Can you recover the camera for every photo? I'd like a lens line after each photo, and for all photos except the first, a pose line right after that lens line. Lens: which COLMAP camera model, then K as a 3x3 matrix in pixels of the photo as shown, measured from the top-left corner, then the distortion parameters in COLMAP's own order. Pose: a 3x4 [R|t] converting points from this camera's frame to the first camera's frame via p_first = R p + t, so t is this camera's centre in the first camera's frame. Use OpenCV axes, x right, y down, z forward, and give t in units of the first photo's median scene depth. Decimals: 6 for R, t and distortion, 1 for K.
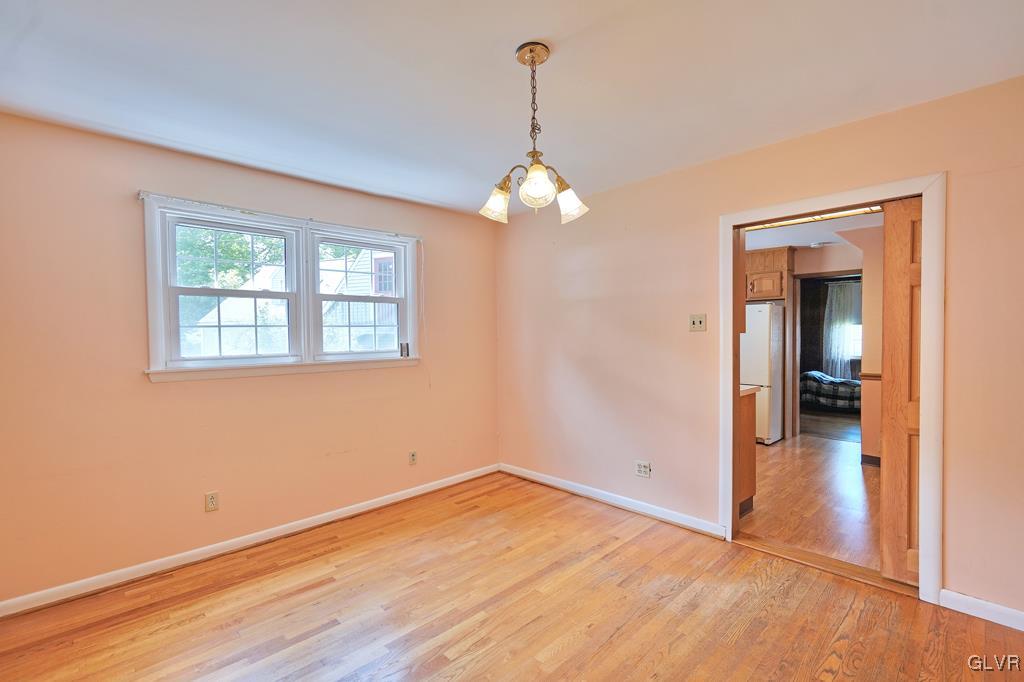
lens RADIAL K [[460.7, 0, 498.6], [0, 460.7, 344.2], [0, 0, 1]] dist [0.002701, 0.000588]
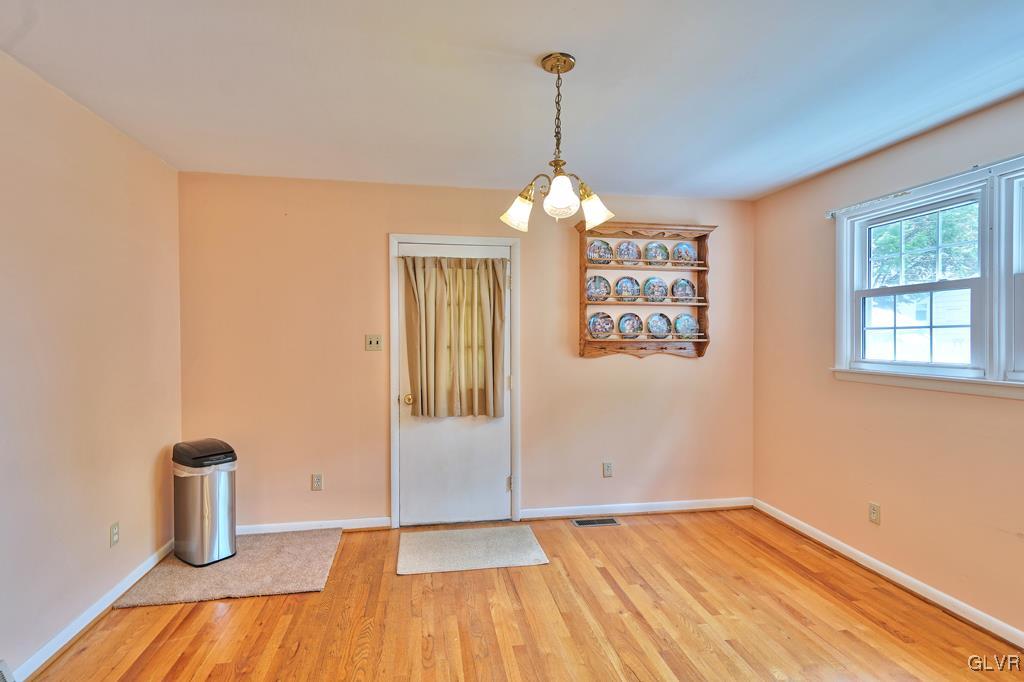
lens RADIAL K [[524.5, 0, 512.0], [0, 524.5, 341.0], [0, 0, 1]] dist [0.002810, 0.000455]
pose [[-0.549988, 0.023329, -0.834847, 0.690606], [-0.011935, 0.999288, 0.035787, -0.042284], [0.835087, 0.029646, -0.549318, 0.974945]]
